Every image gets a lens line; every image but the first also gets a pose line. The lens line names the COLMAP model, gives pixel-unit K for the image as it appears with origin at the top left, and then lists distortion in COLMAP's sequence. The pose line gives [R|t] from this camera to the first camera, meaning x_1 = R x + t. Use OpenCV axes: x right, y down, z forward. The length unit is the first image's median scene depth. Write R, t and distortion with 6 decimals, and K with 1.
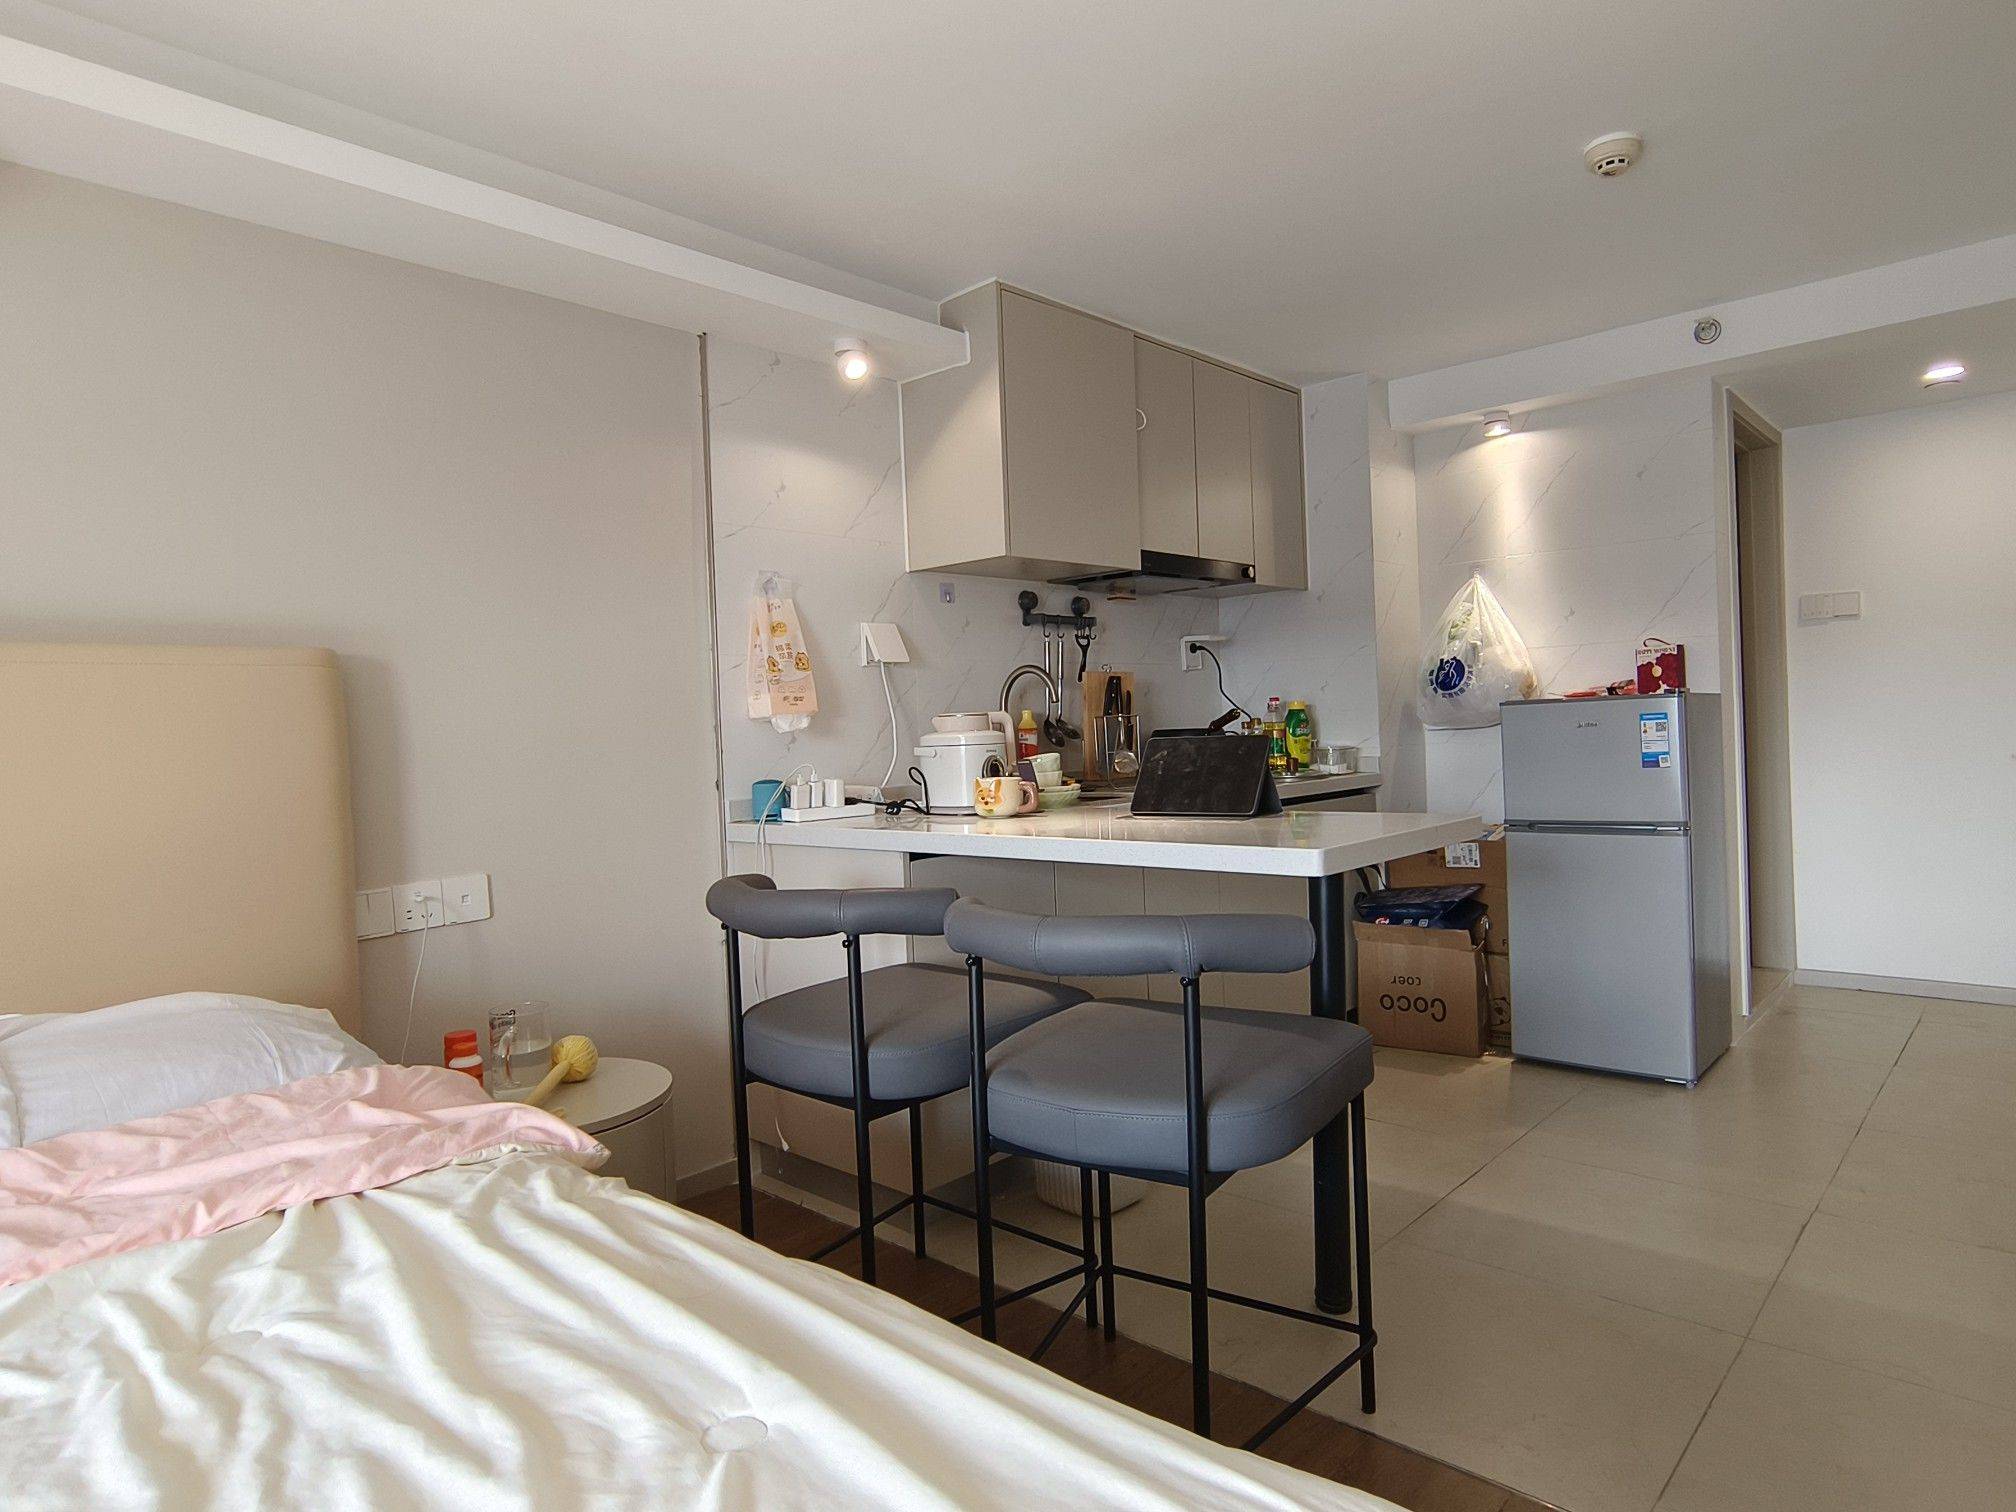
lens RADIAL K [[1271.8, 0, 1008.0], [0, 1271.8, 756.0], [0, 0, 1]] dist [-0.001504, 0.000569]
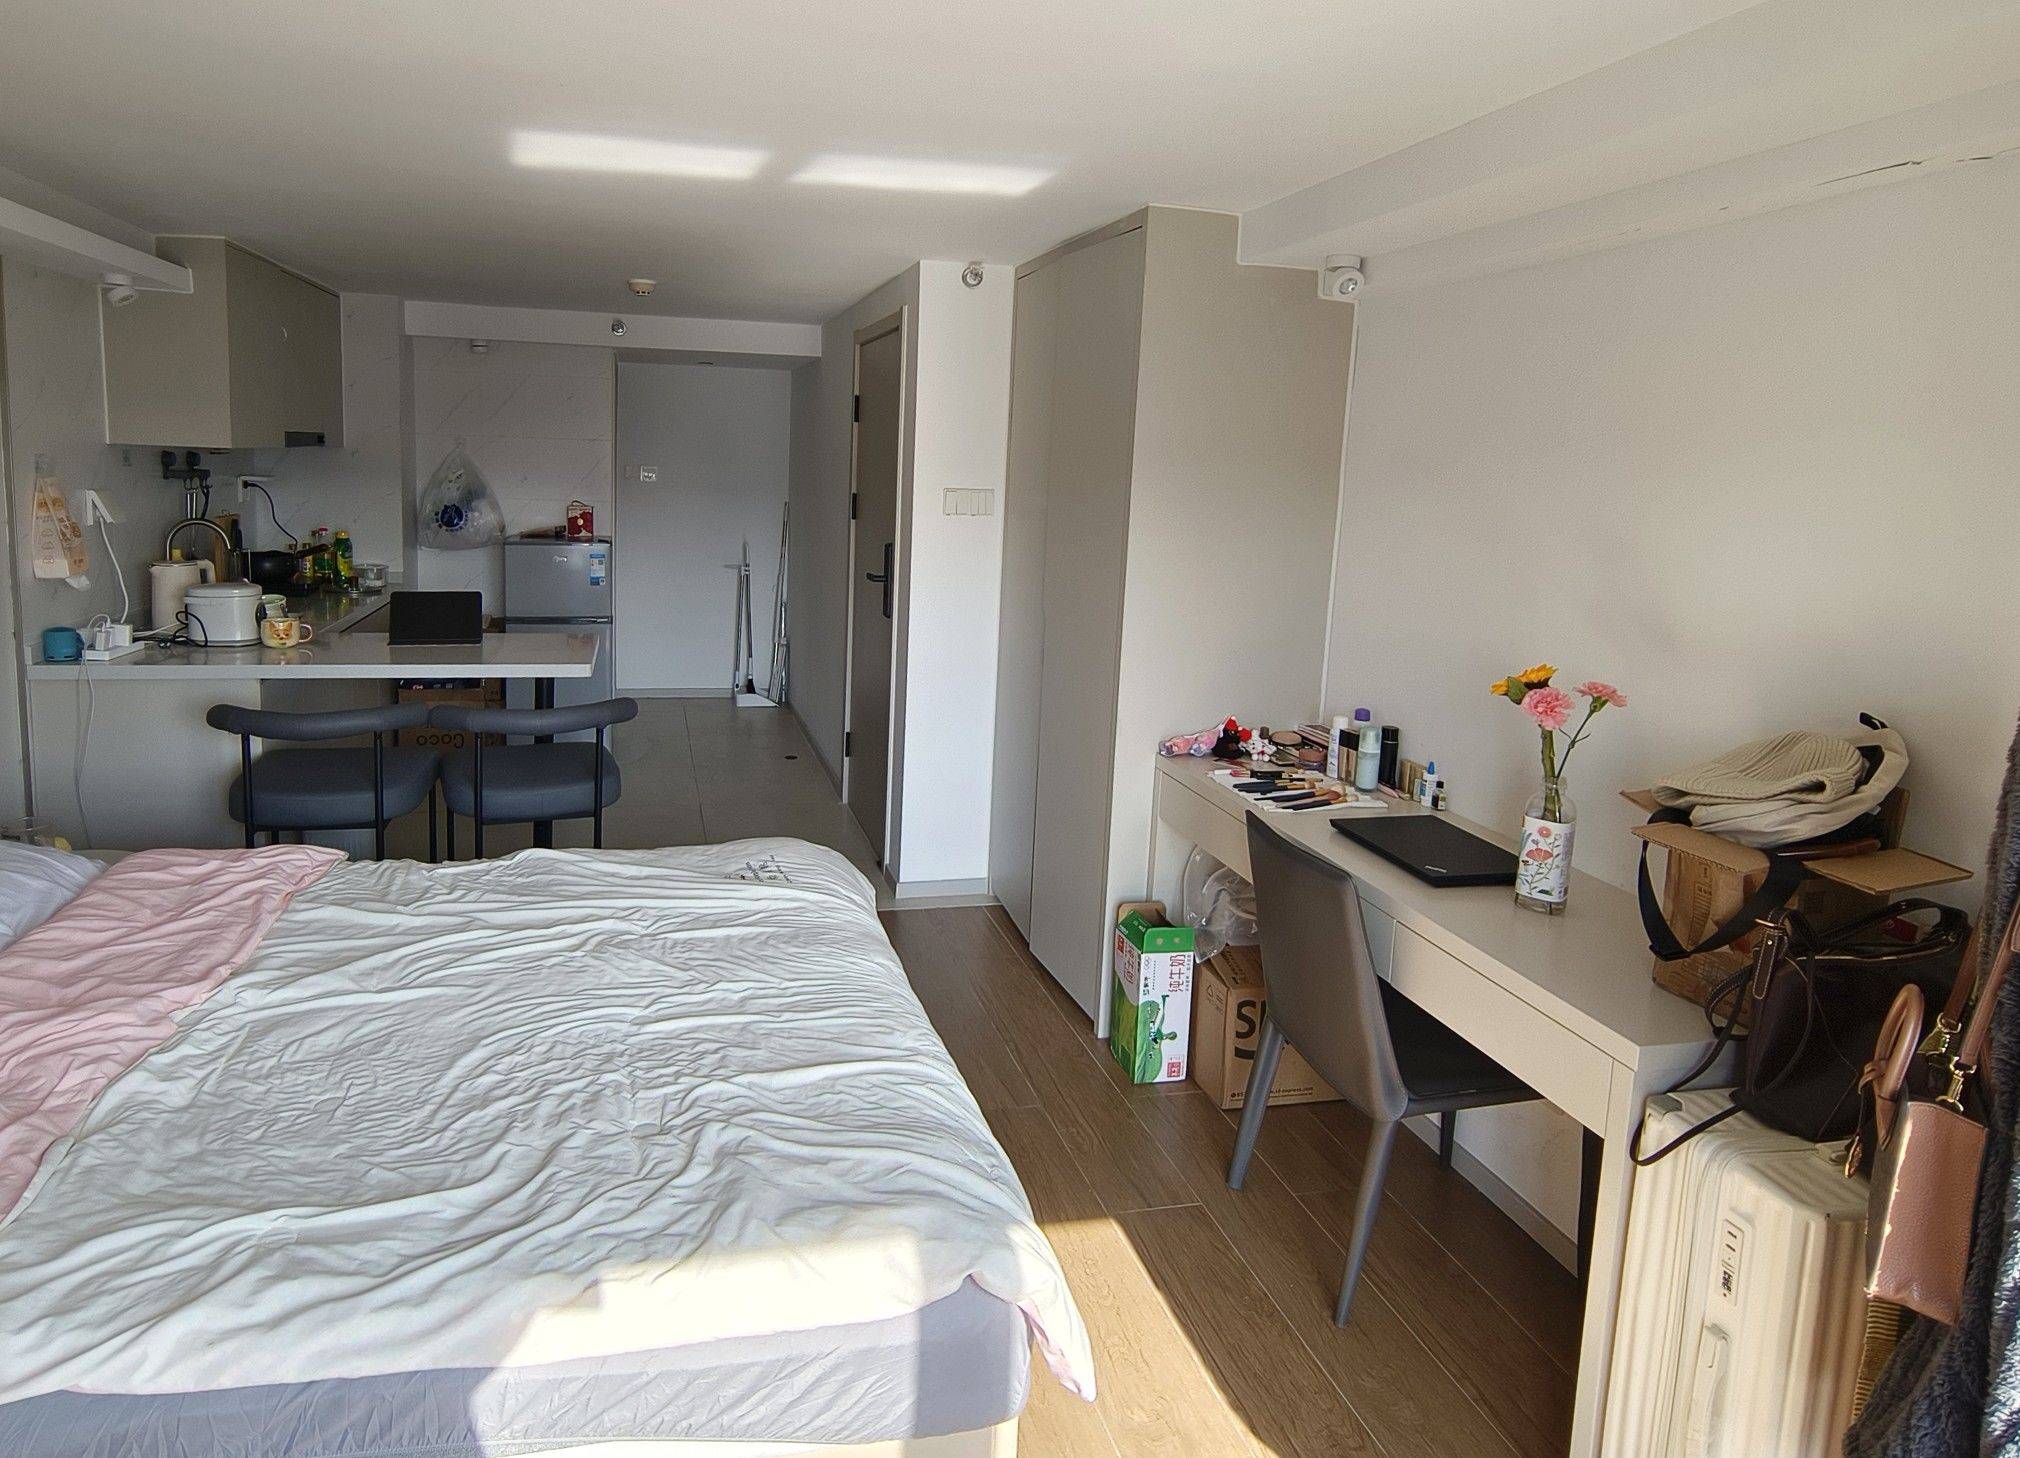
lens RADIAL K [[1581.2, 0, 1010.0], [0, 1581.2, 729.0], [0, 0, 1]] dist [-0.000278, -0.000245]
pose [[0.520302, -0.124604, 0.844843, -1.018424], [-0.049376, 0.983254, 0.175426, -0.199794], [-0.852553, -0.132989, 0.505437, -0.580047]]
